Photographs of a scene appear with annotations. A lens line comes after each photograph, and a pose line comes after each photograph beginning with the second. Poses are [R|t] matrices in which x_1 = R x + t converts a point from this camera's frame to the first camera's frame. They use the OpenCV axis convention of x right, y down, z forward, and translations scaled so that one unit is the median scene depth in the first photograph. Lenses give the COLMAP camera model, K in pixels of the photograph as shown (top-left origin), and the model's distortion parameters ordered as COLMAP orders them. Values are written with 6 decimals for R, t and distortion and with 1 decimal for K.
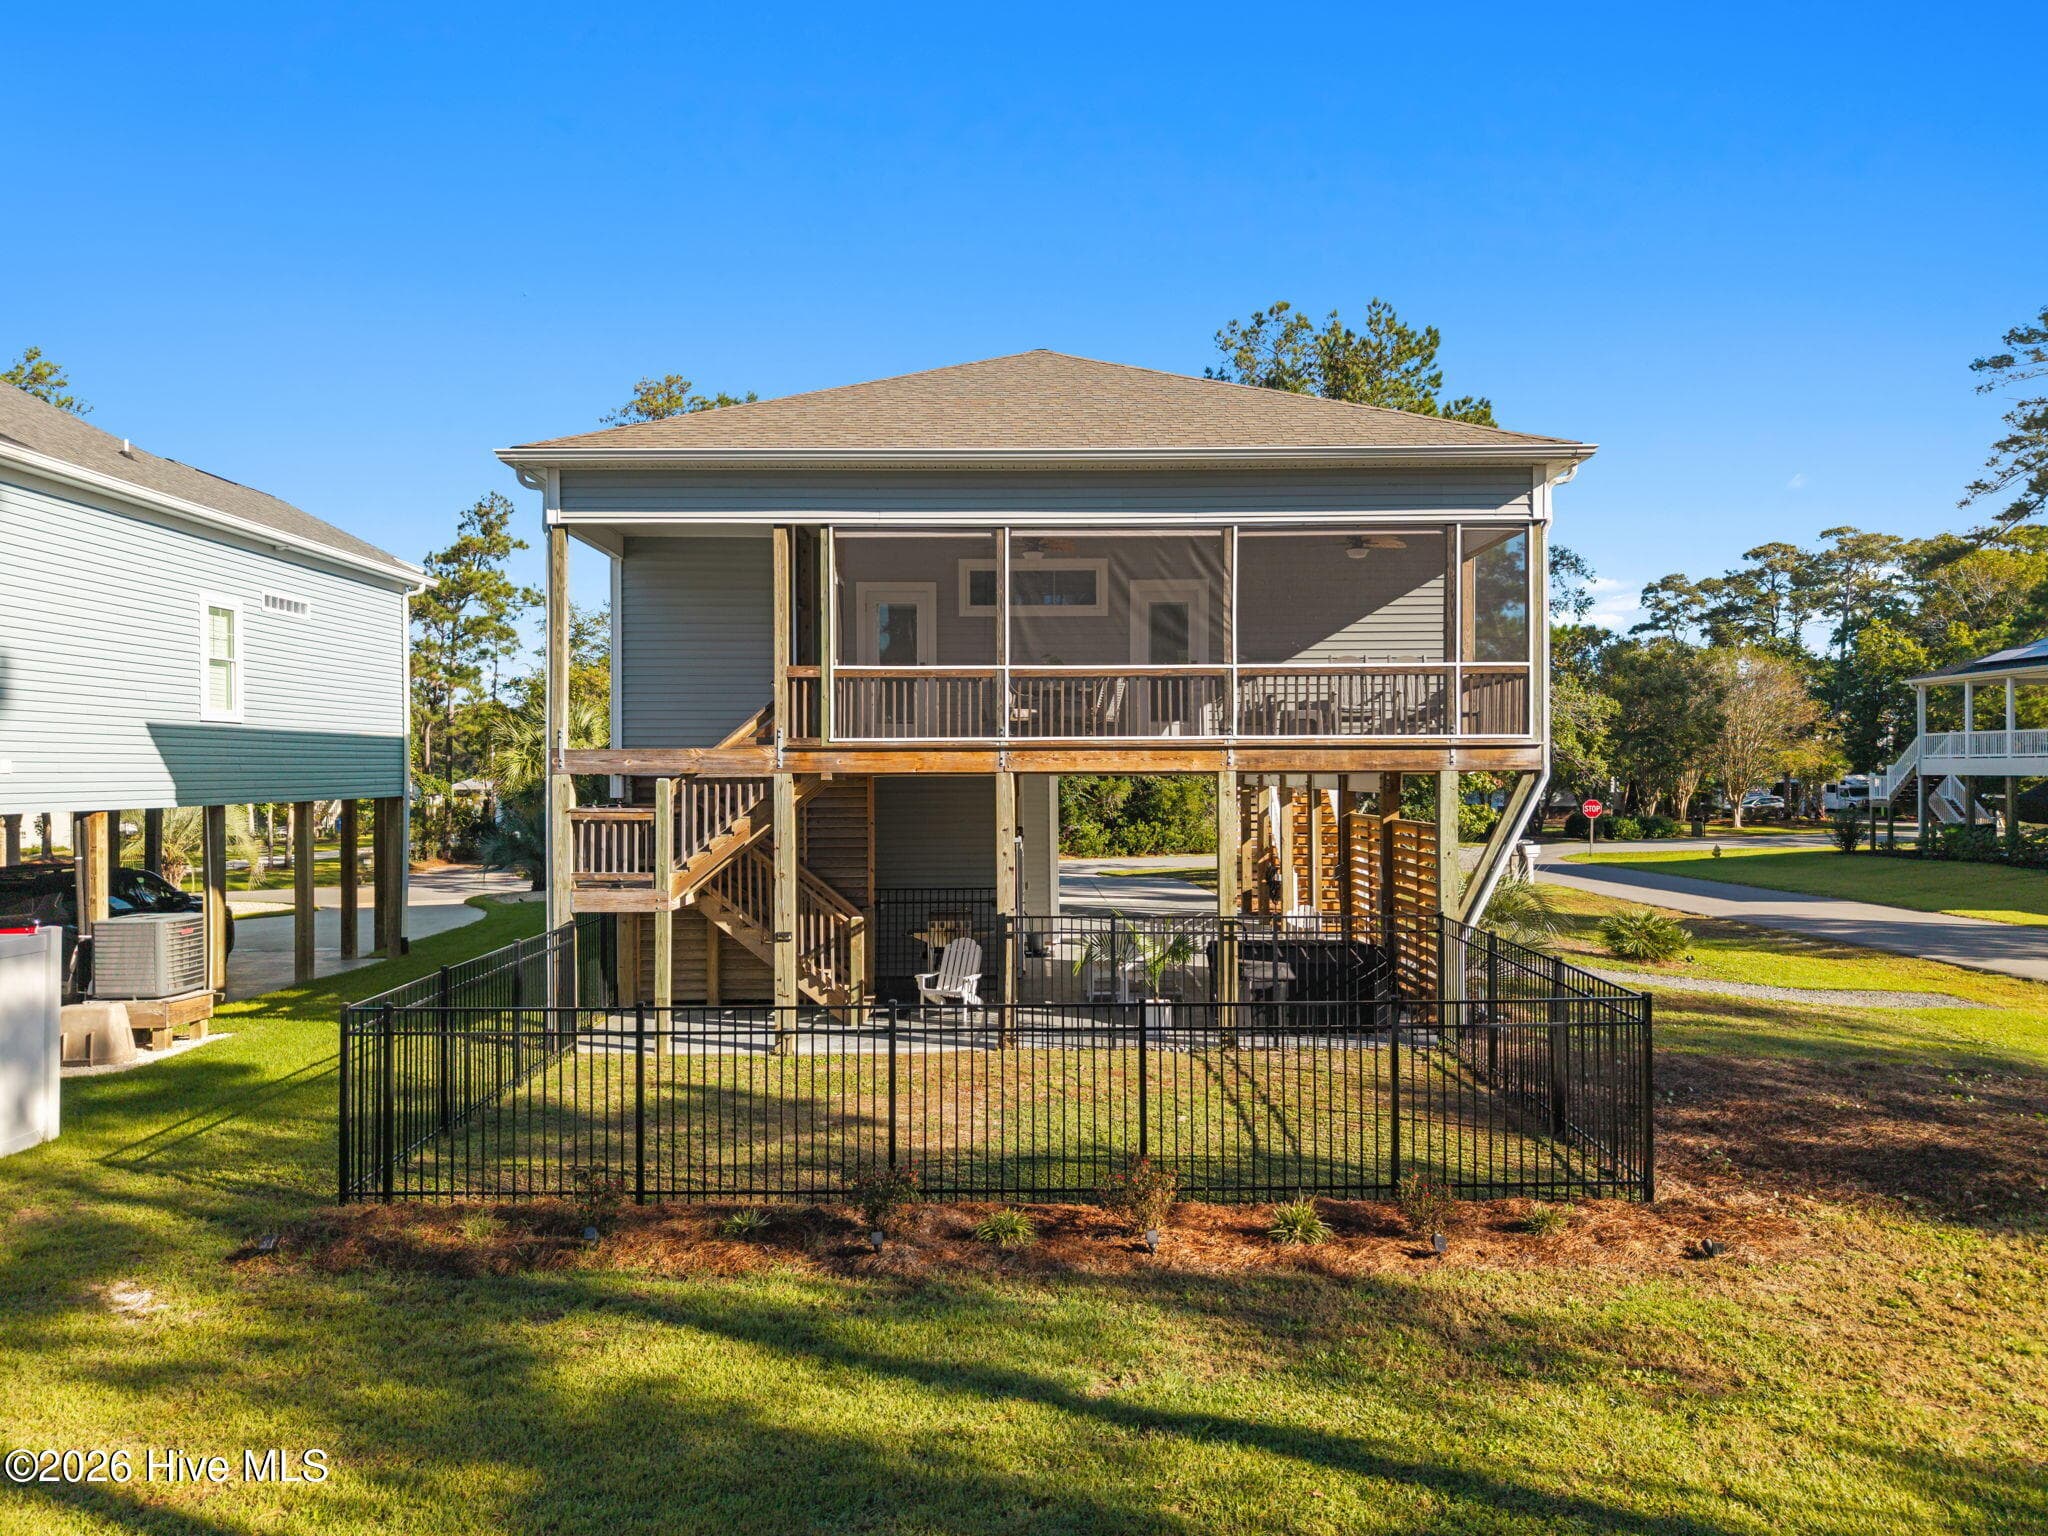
lens RADIAL K [[1370.6, 0, 1044.4], [0, 1370.6, 760.9], [0, 0, 1]] dist [0.033073, 0.001955]
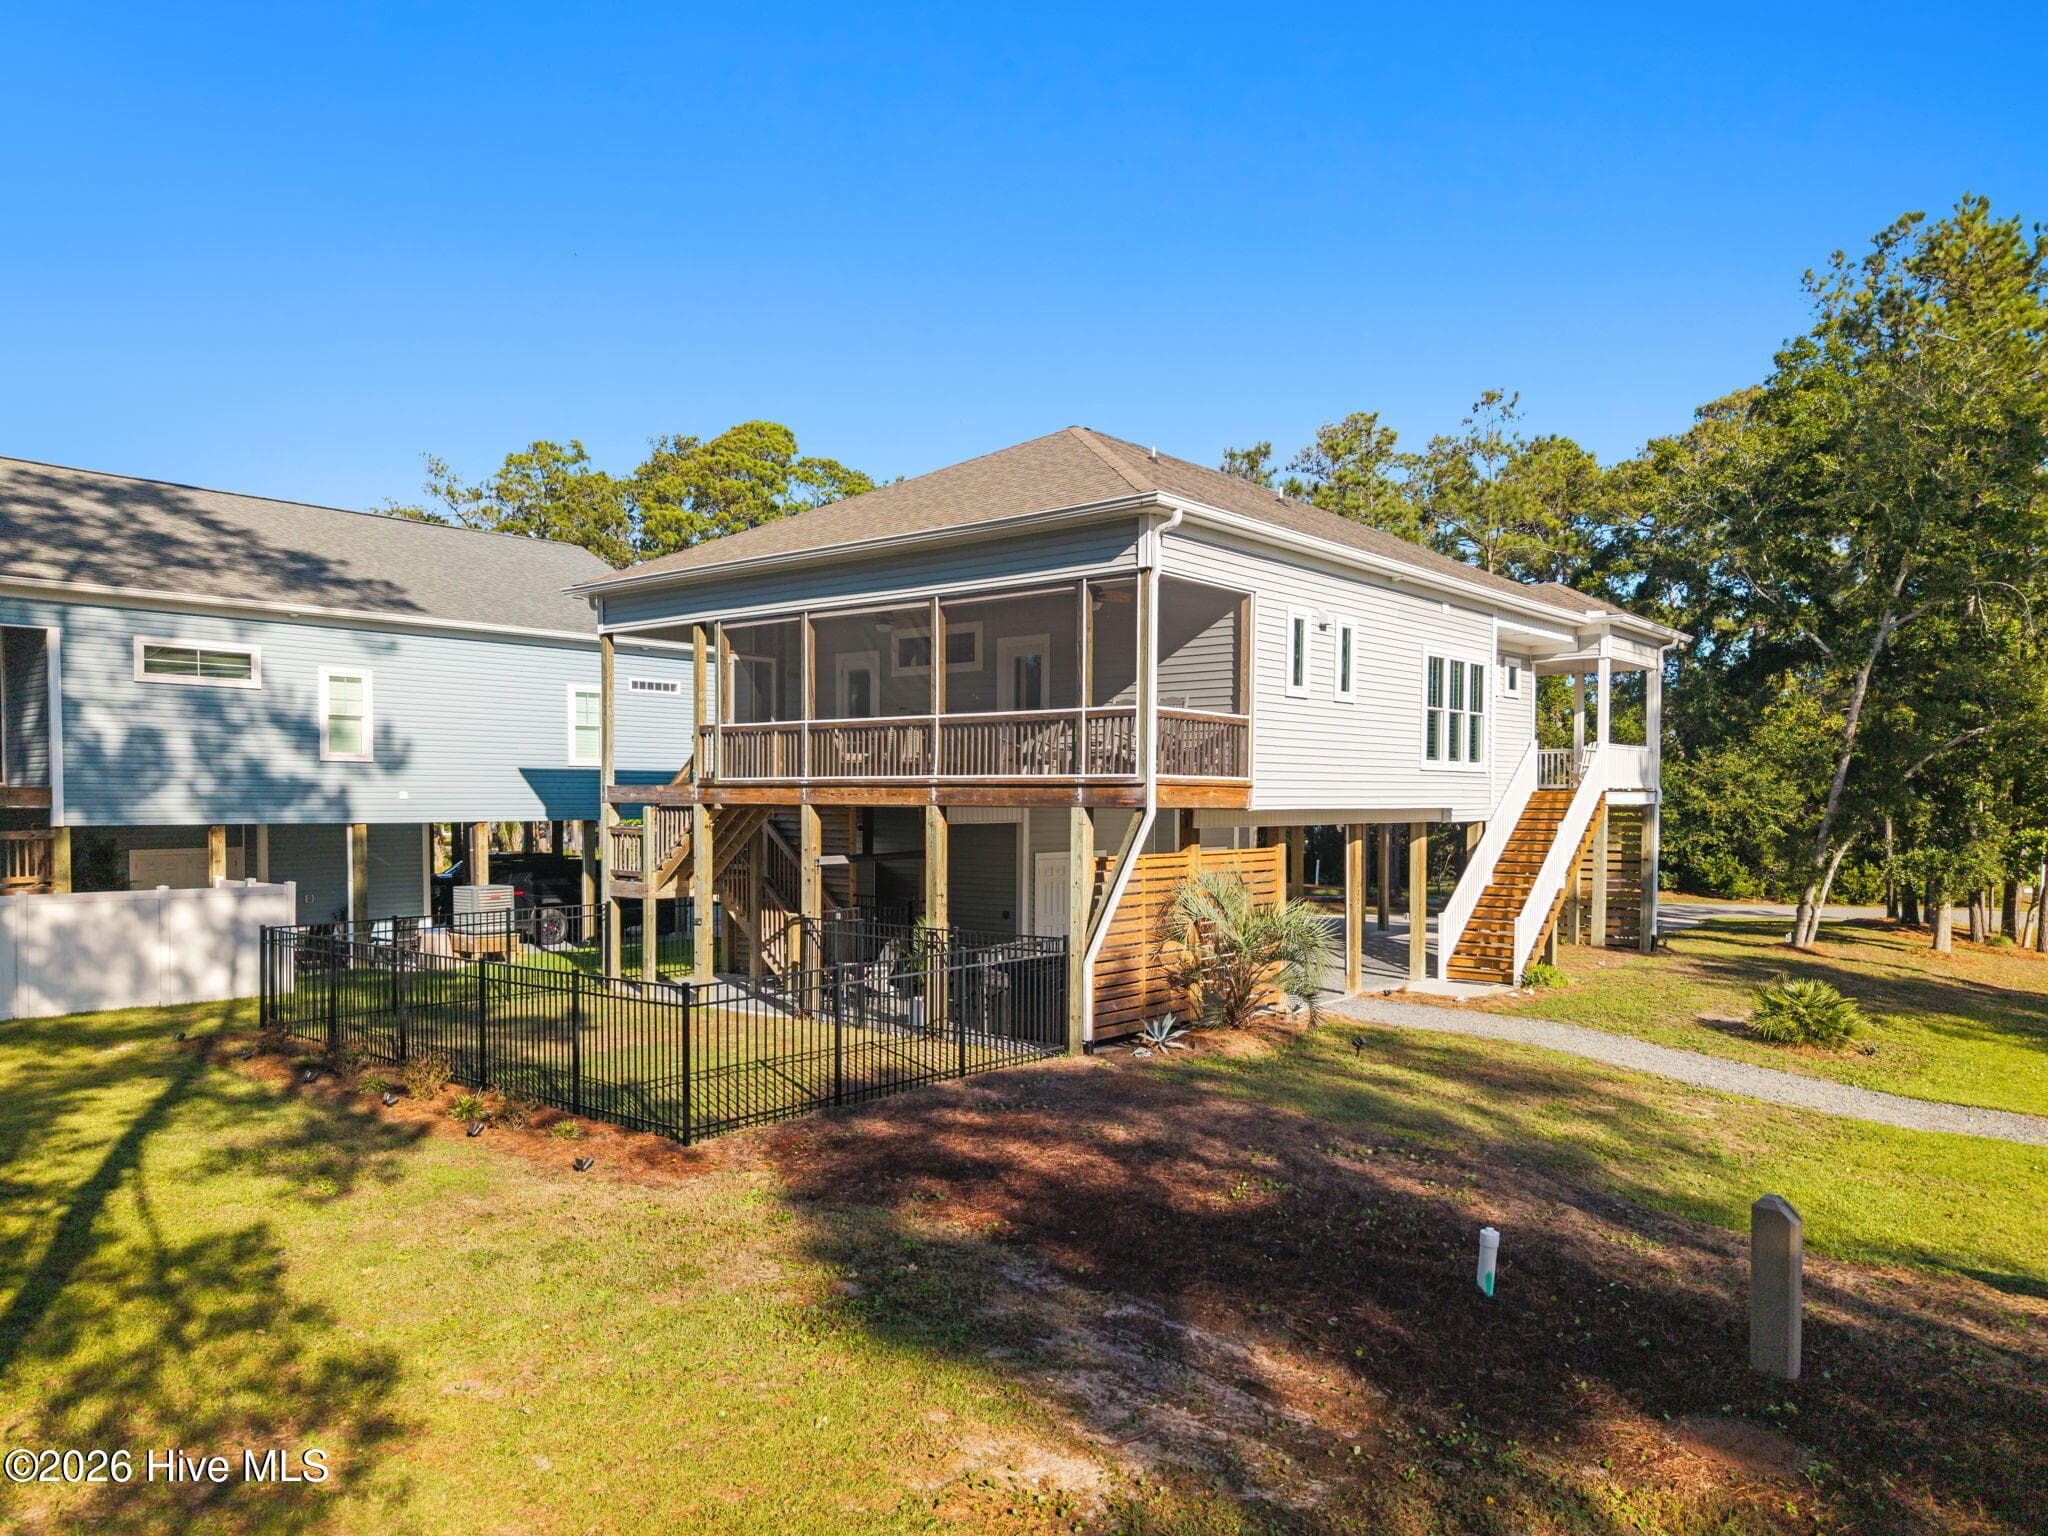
lens RADIAL K [[1430.7, 0, 1028.4], [0, 1430.7, 790.3], [0, 0, 1]] dist [-0.000827, -0.000970]
pose [[0.756944, 0.004792, -0.653462, 1.001945], [-0.001703, 0.999984, 0.005360, -0.012427], [0.653478, -0.002944, 0.756940, 0.123428]]
